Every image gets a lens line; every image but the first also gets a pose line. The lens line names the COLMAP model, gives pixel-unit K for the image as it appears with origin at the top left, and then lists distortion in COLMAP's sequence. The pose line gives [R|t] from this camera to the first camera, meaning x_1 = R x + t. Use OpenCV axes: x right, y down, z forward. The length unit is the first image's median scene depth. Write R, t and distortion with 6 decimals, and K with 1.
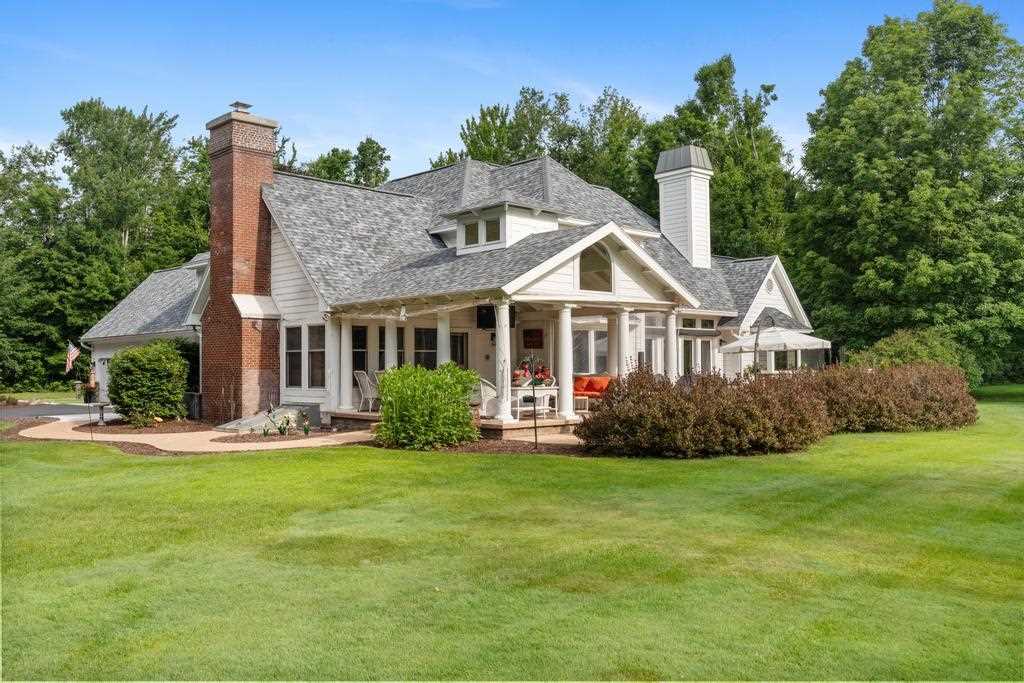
lens RADIAL K [[884.0, 0, 511.9], [0, 884.0, 340.1], [0, 0, 1]] dist [-0.013676, -0.004211]
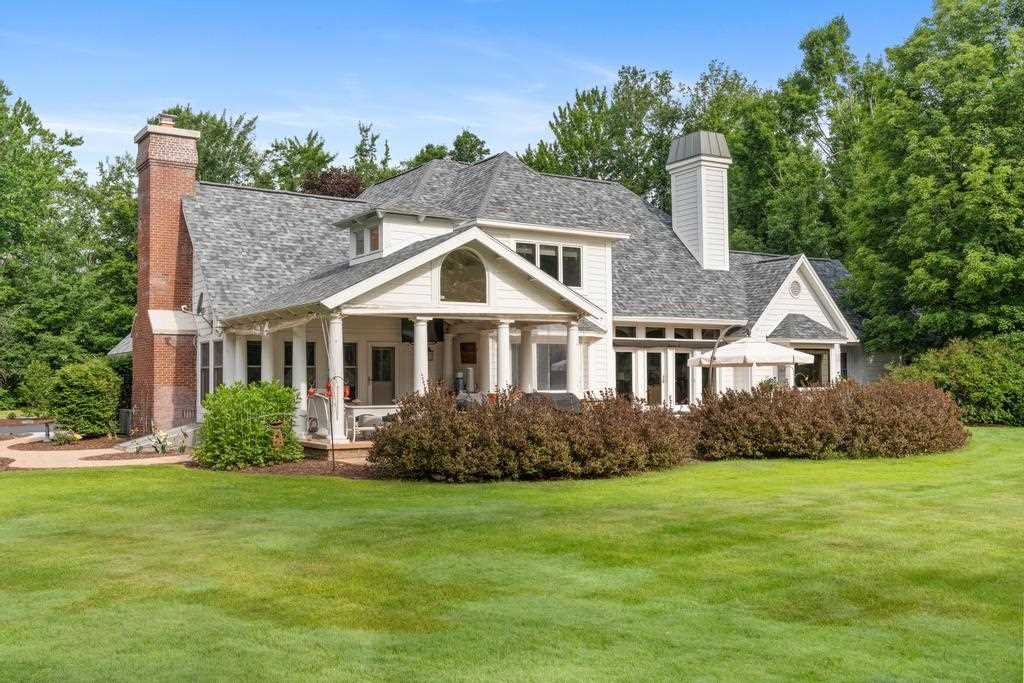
lens RADIAL K [[1001.7, 0, 512.0], [0, 1001.7, 344.0], [0, 0, 1]] dist [-0.000384, 0.000000]
pose [[0.982057, -0.007864, -0.188419, 0.213059], [0.006526, 0.999949, -0.007716, -0.001889], [0.188470, 0.006347, 0.982058, -0.014733]]
